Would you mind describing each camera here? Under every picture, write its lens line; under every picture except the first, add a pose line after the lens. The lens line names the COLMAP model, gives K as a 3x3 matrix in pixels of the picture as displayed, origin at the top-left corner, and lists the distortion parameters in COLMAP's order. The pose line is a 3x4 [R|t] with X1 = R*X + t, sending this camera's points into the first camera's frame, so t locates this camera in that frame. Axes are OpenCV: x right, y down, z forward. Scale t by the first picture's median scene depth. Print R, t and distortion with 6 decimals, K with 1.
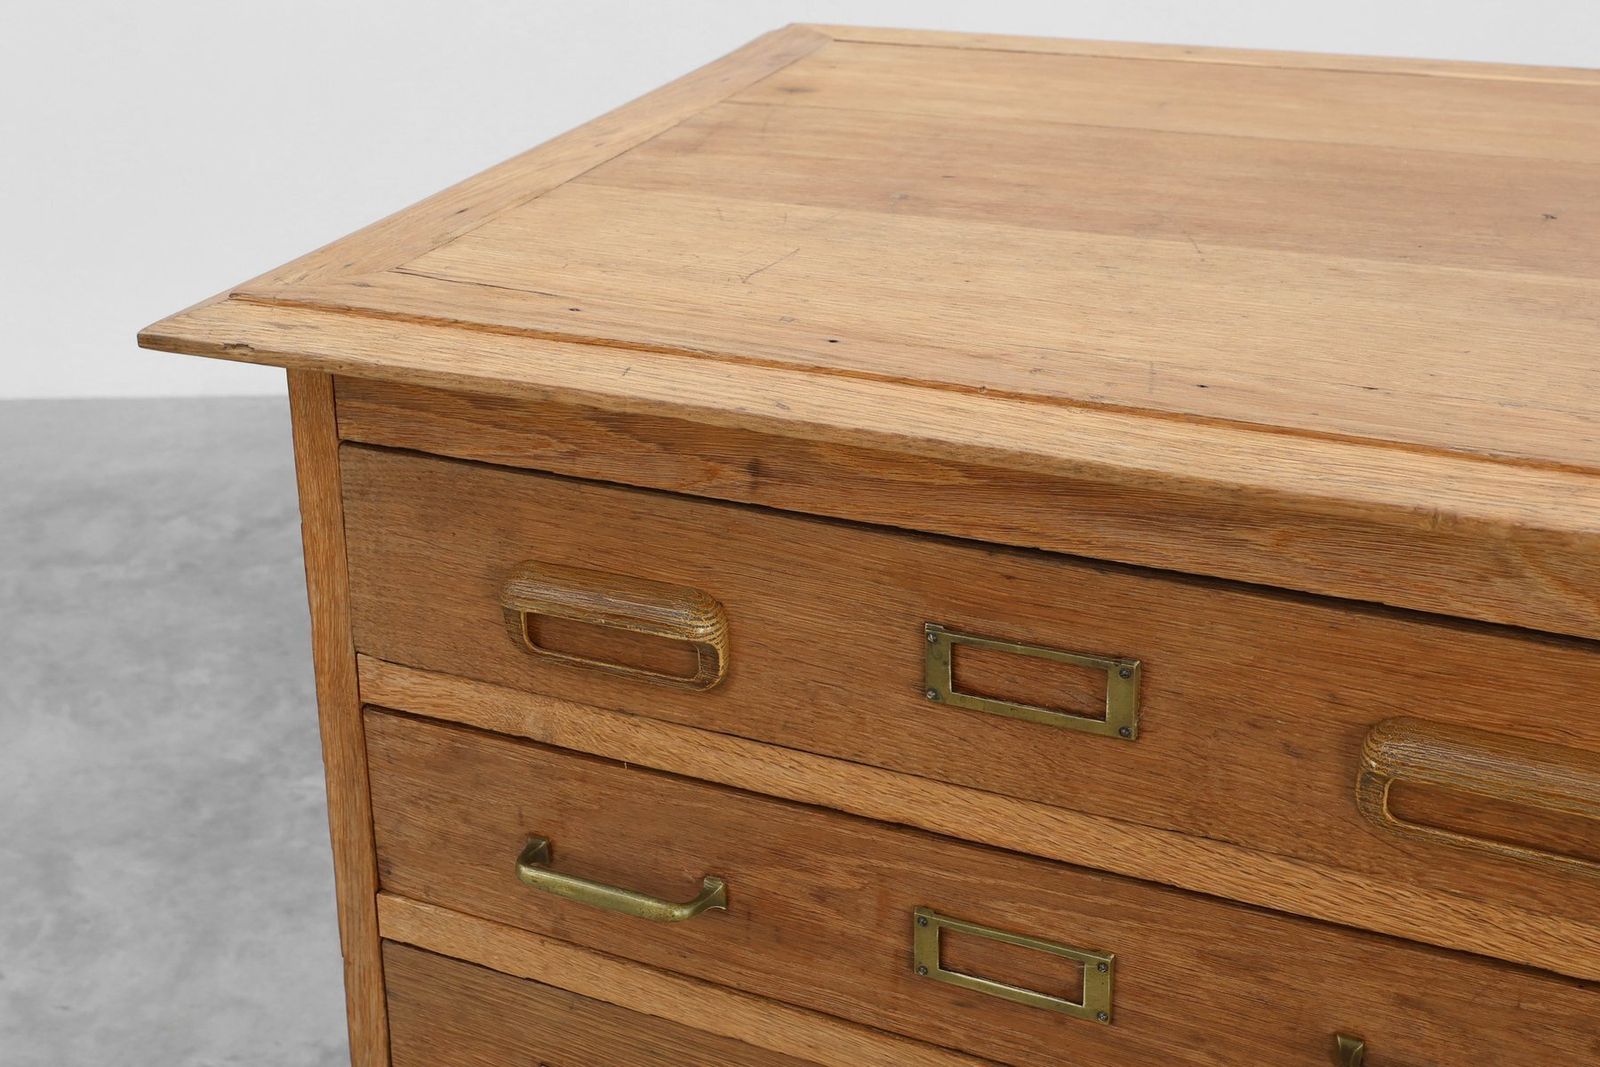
lens RADIAL K [[1784.4, 0, 590.5], [0, 1784.4, 426.4], [0, 0, 1]] dist [0.017985, -0.009978]
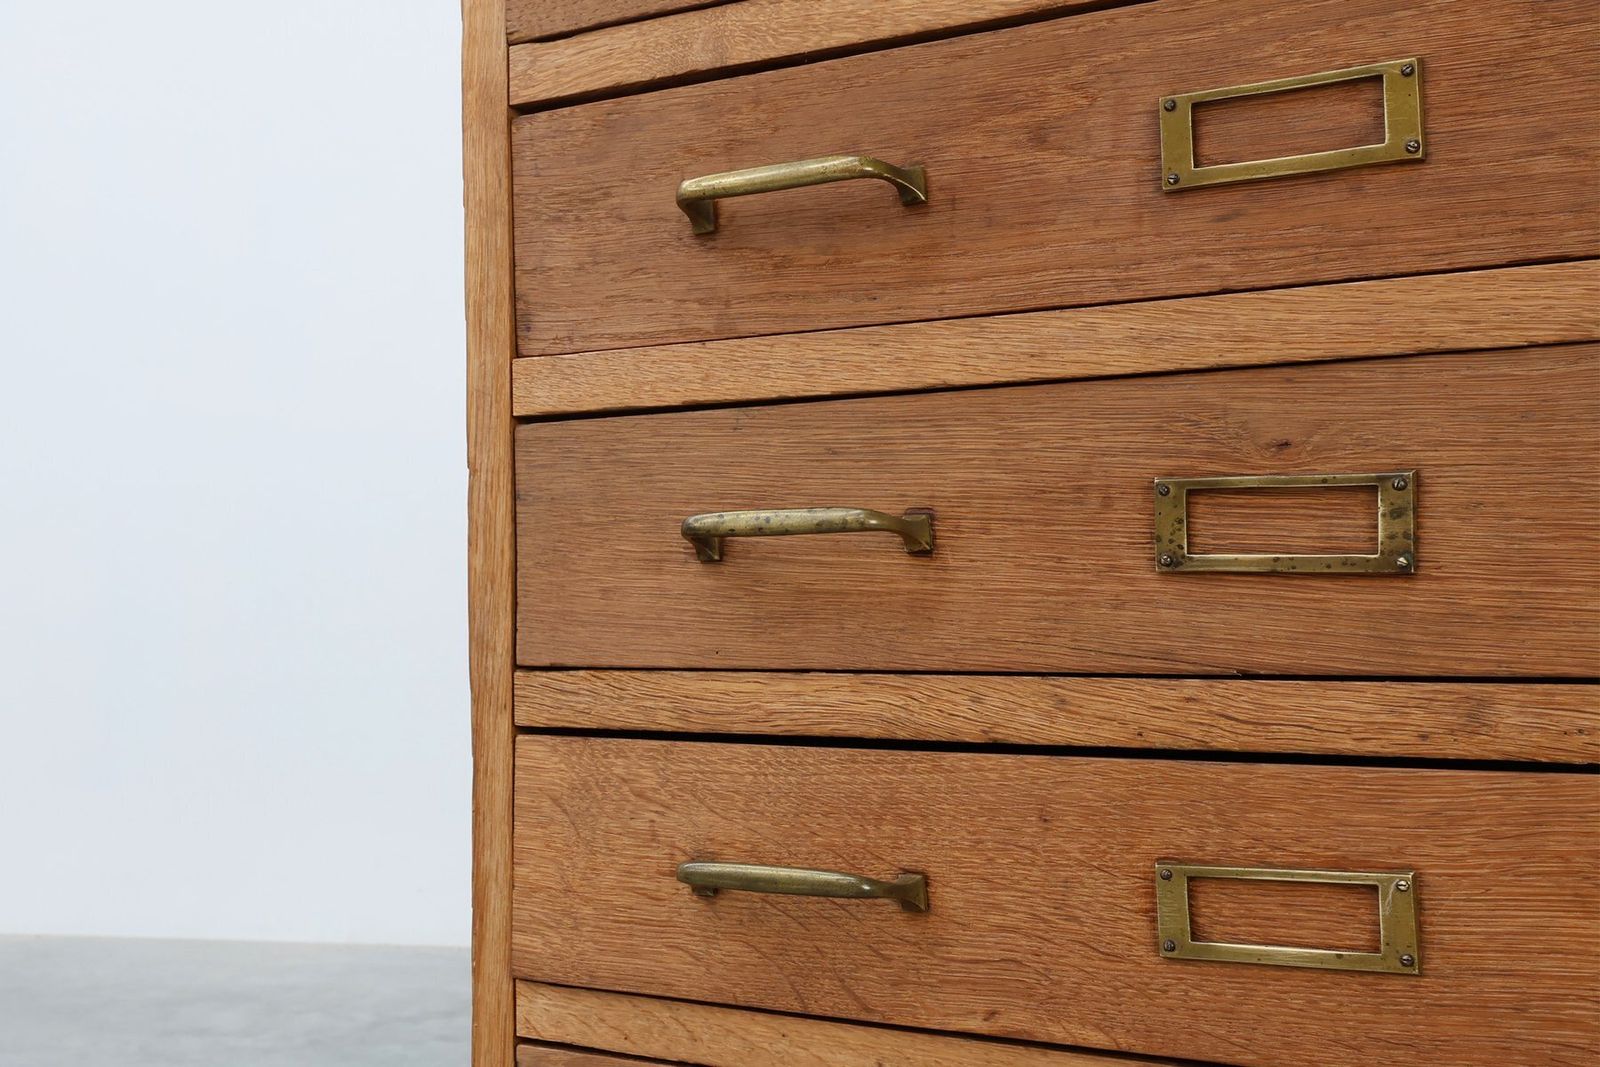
lens RADIAL K [[1767.6, 0, 518.3], [0, 1767.6, 650.7], [0, 0, 1]] dist [0.002140, -0.000287]
pose [[0.991095, 0.020064, -0.131640, -0.000425], [-0.061915, 0.944656, -0.322167, 0.701597], [0.117890, 0.327448, 0.937486, 0.246840]]
